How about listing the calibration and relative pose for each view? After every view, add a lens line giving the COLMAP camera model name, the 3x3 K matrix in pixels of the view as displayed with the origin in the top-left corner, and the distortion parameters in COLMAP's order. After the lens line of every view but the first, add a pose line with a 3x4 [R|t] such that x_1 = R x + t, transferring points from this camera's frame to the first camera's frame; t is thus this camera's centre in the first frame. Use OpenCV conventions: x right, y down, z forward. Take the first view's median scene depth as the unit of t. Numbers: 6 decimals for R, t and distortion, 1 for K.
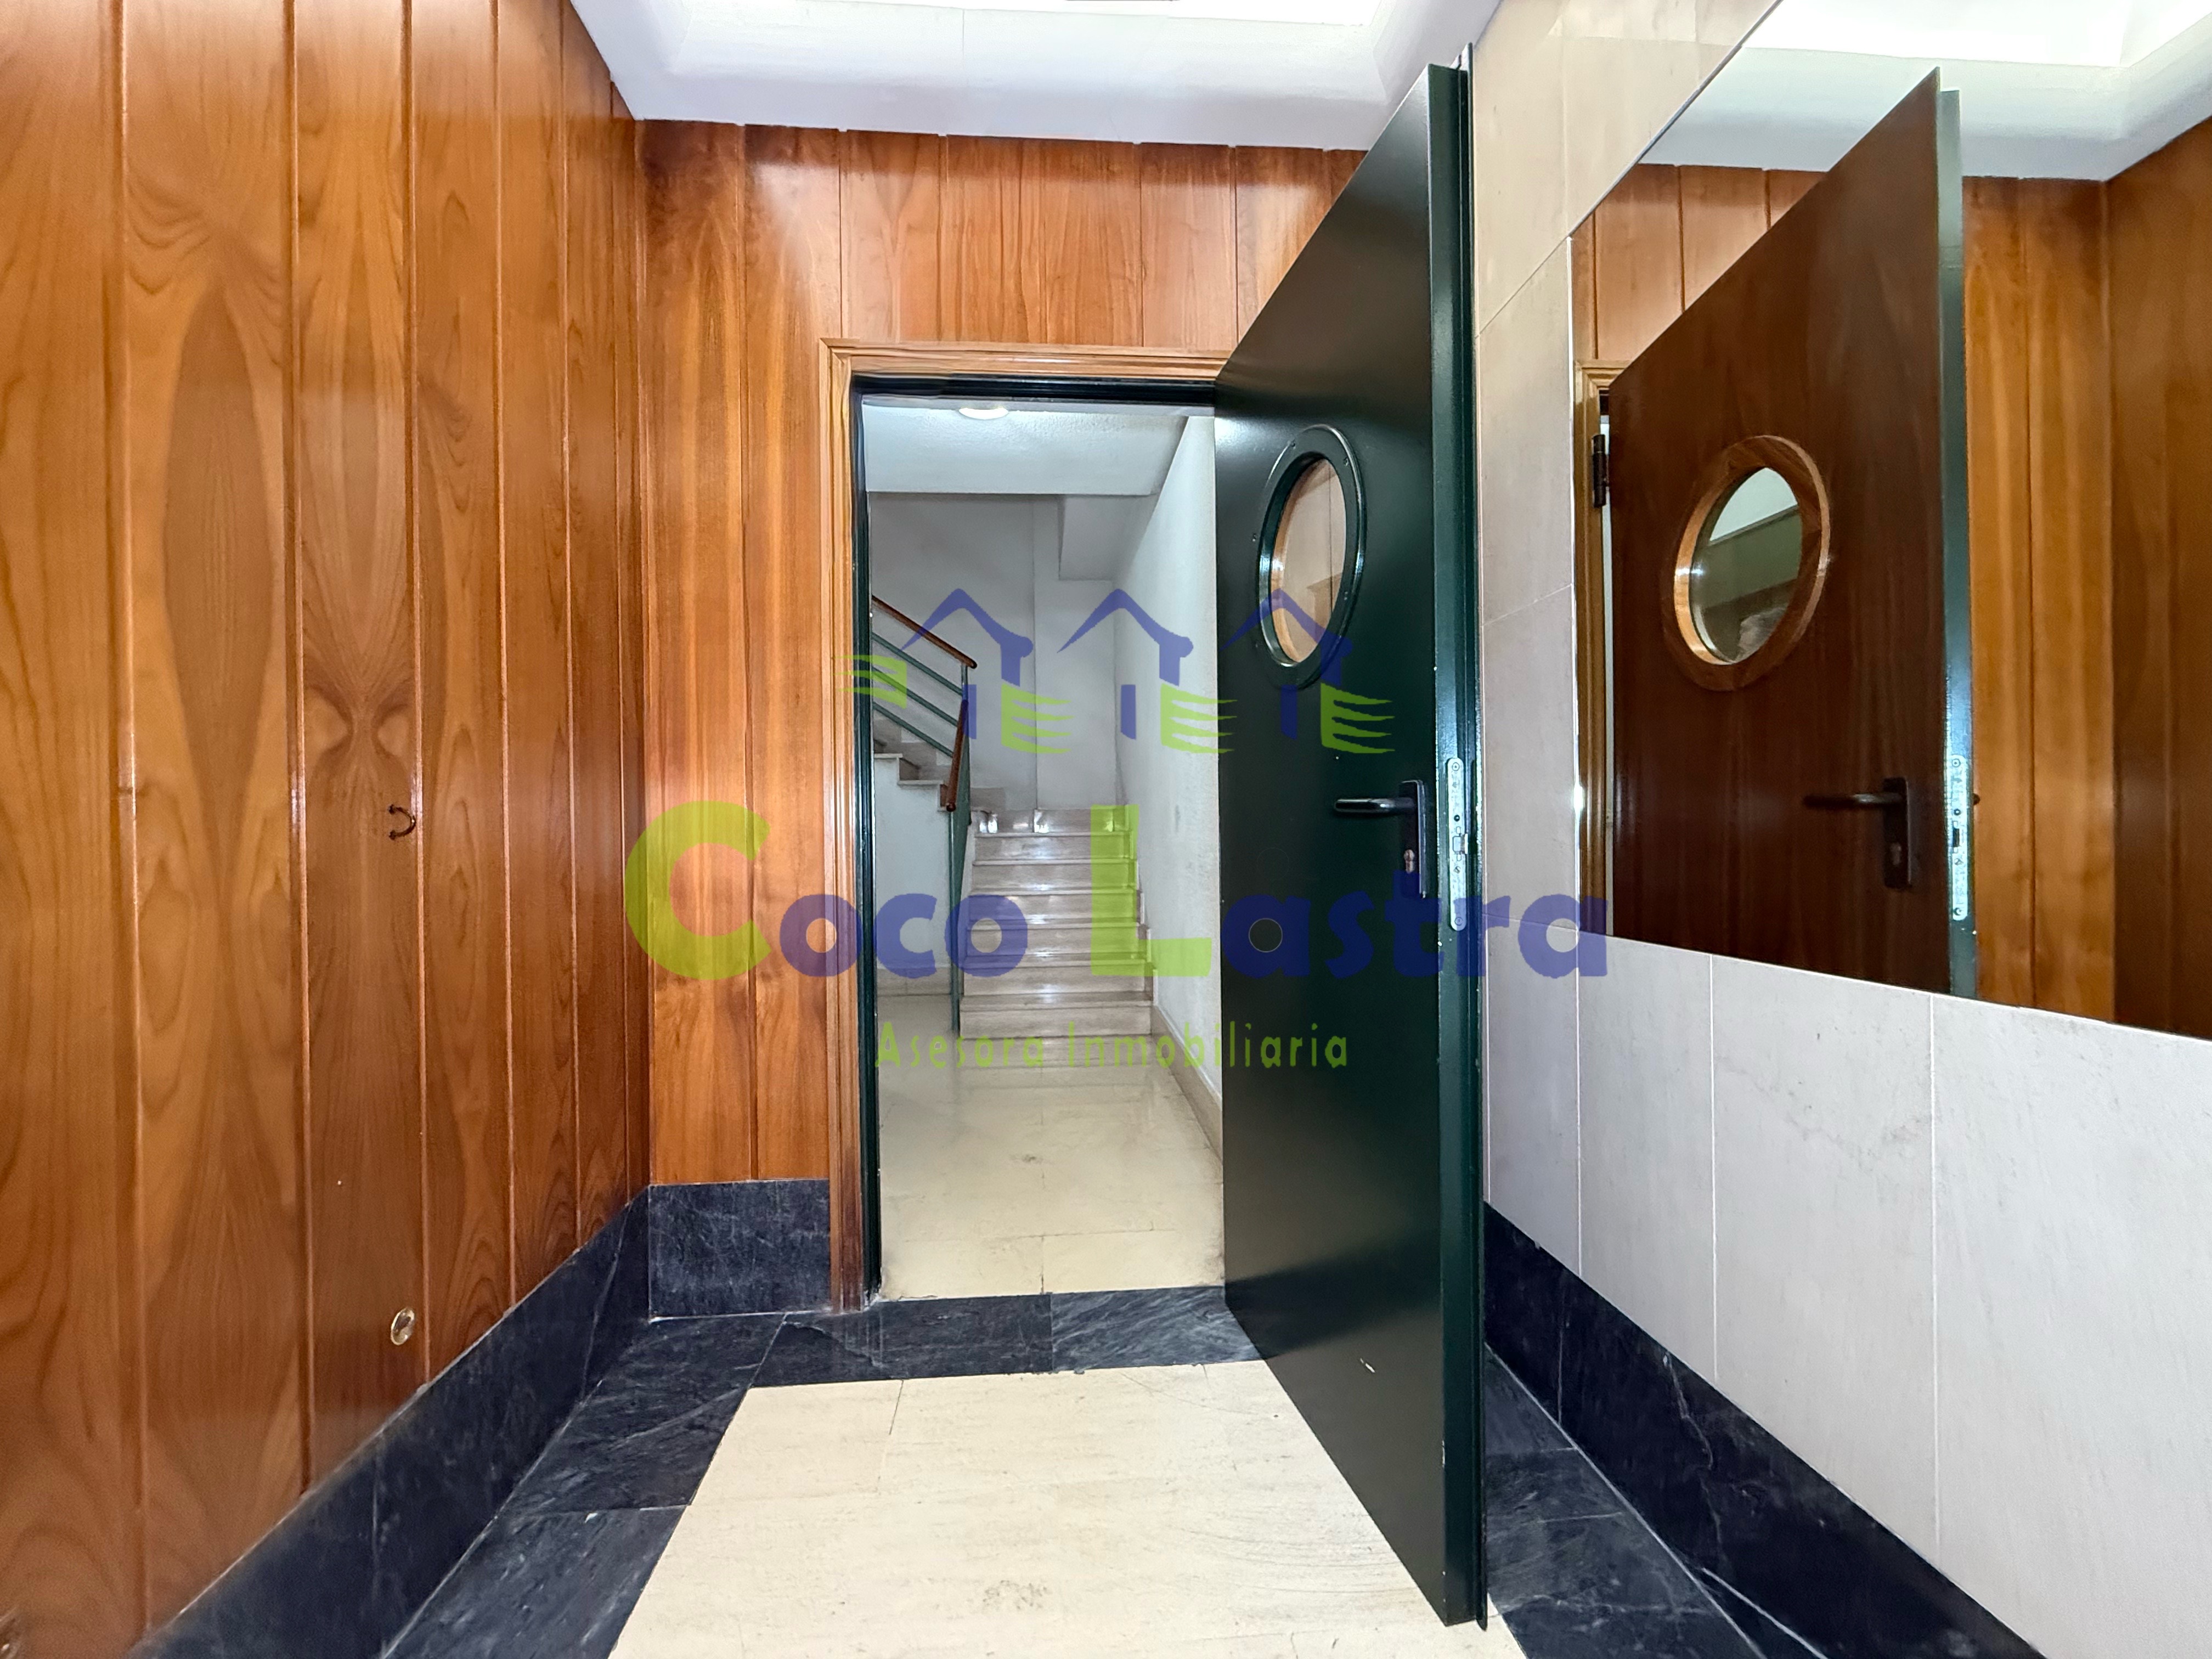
lens RADIAL K [[878.8, 0, 1103.2], [0, 878.8, 824.5], [0, 0, 1]] dist [-0.001163, 0.000175]
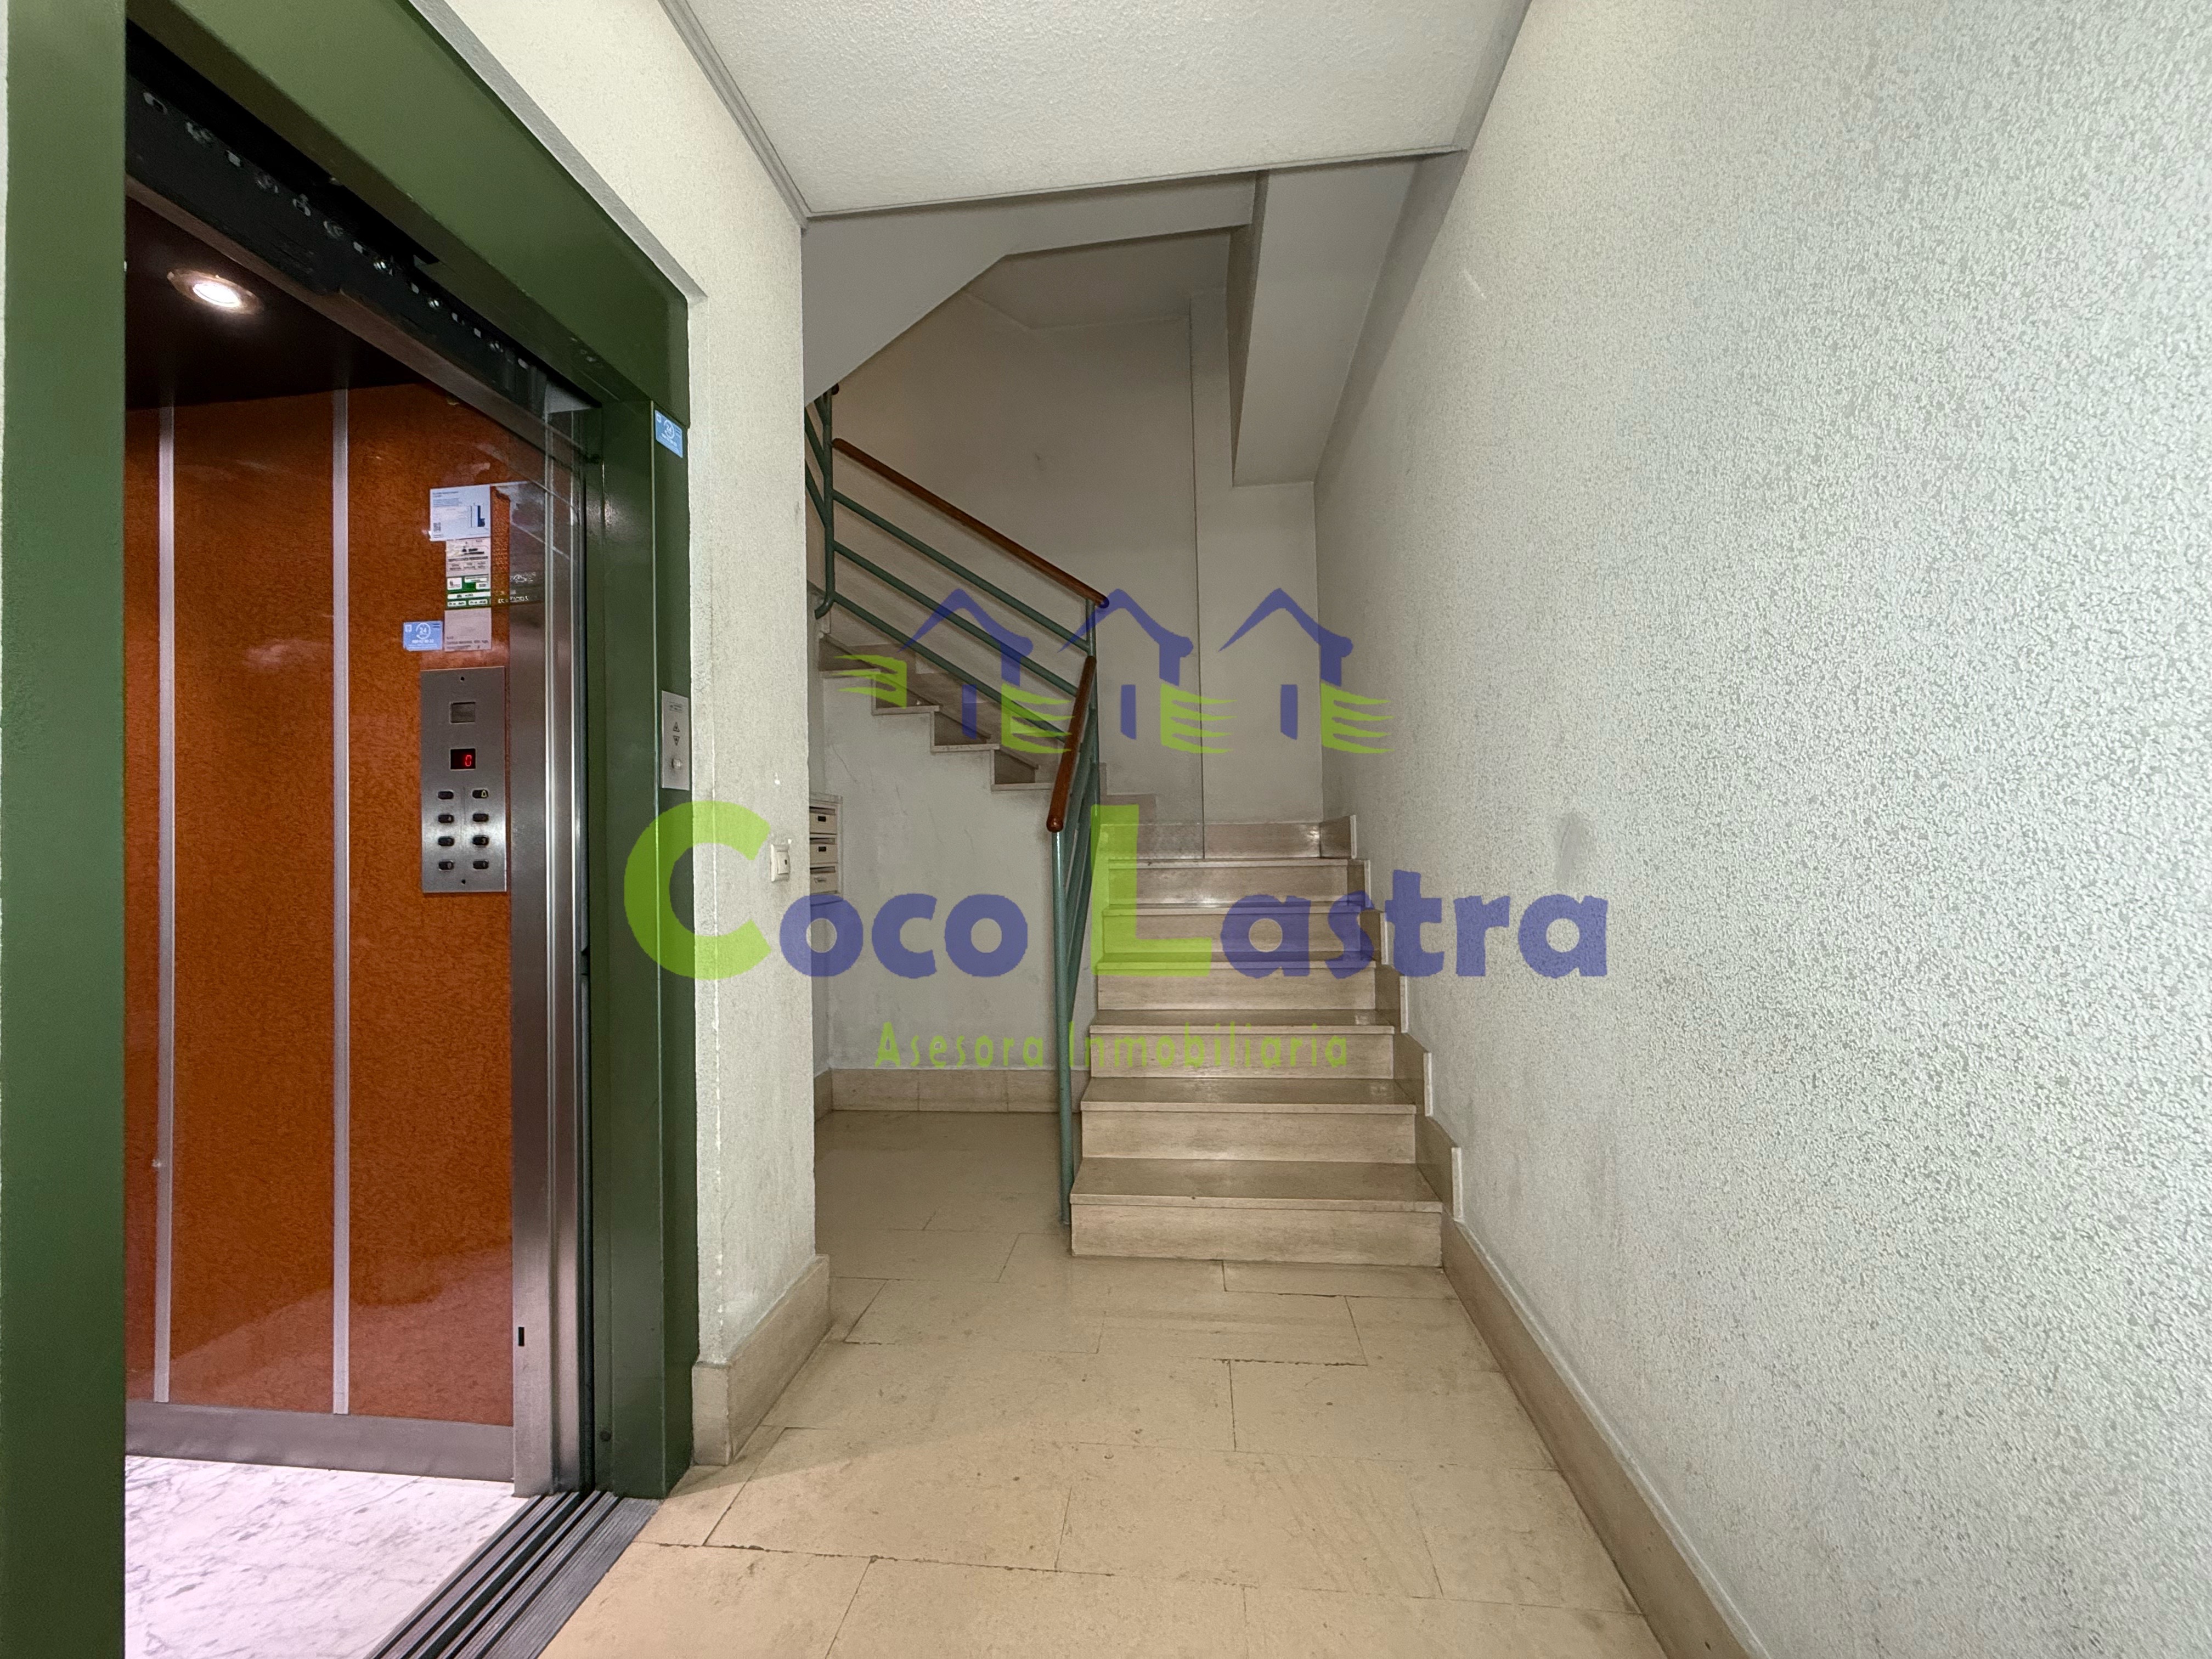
lens RADIAL K [[878.8, 0, 1101.7], [0, 878.8, 831.1], [0, 0, 1]] dist [-0.001163, 0.000175]
pose [[0.982724, -0.014951, -0.184473, -0.033959], [0.012141, 0.999793, -0.016354, -0.006478], [0.184679, 0.013832, 0.982702, 0.384204]]
